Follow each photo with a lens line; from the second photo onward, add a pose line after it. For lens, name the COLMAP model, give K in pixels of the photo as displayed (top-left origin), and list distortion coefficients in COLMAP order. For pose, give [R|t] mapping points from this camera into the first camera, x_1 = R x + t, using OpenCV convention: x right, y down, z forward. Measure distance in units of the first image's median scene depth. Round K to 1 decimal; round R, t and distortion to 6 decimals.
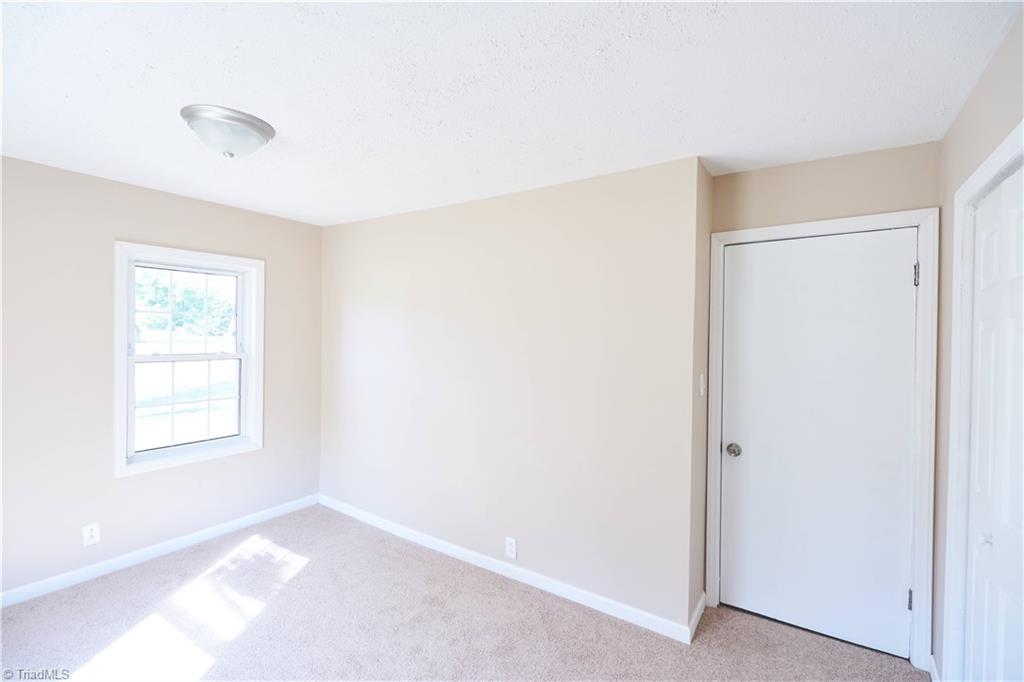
lens RADIAL K [[465.5, 0, 508.8], [0, 465.5, 341.7], [0, 0, 1]] dist [0.000007, 0.000704]
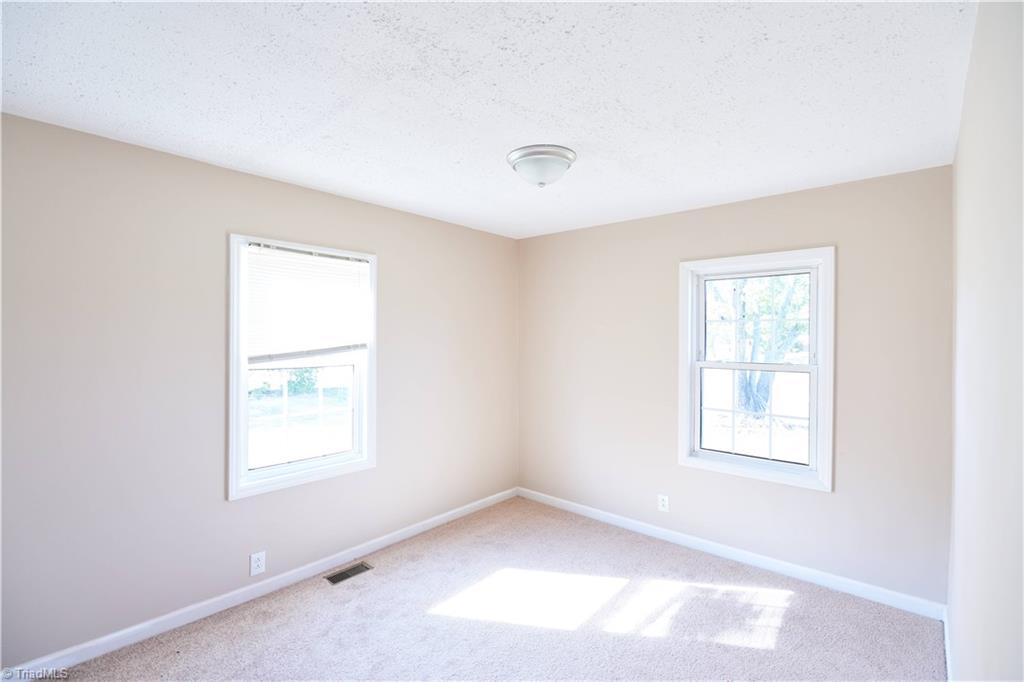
lens RADIAL K [[475.8, 0, 514.3], [0, 475.8, 345.9], [0, 0, 1]] dist [0.000577, 0.000682]
pose [[-0.121689, 0.006808, -0.992545, 0.380655], [-0.025657, 0.999621, 0.010003, -0.006184], [0.992237, 0.026683, -0.121468, 0.708674]]
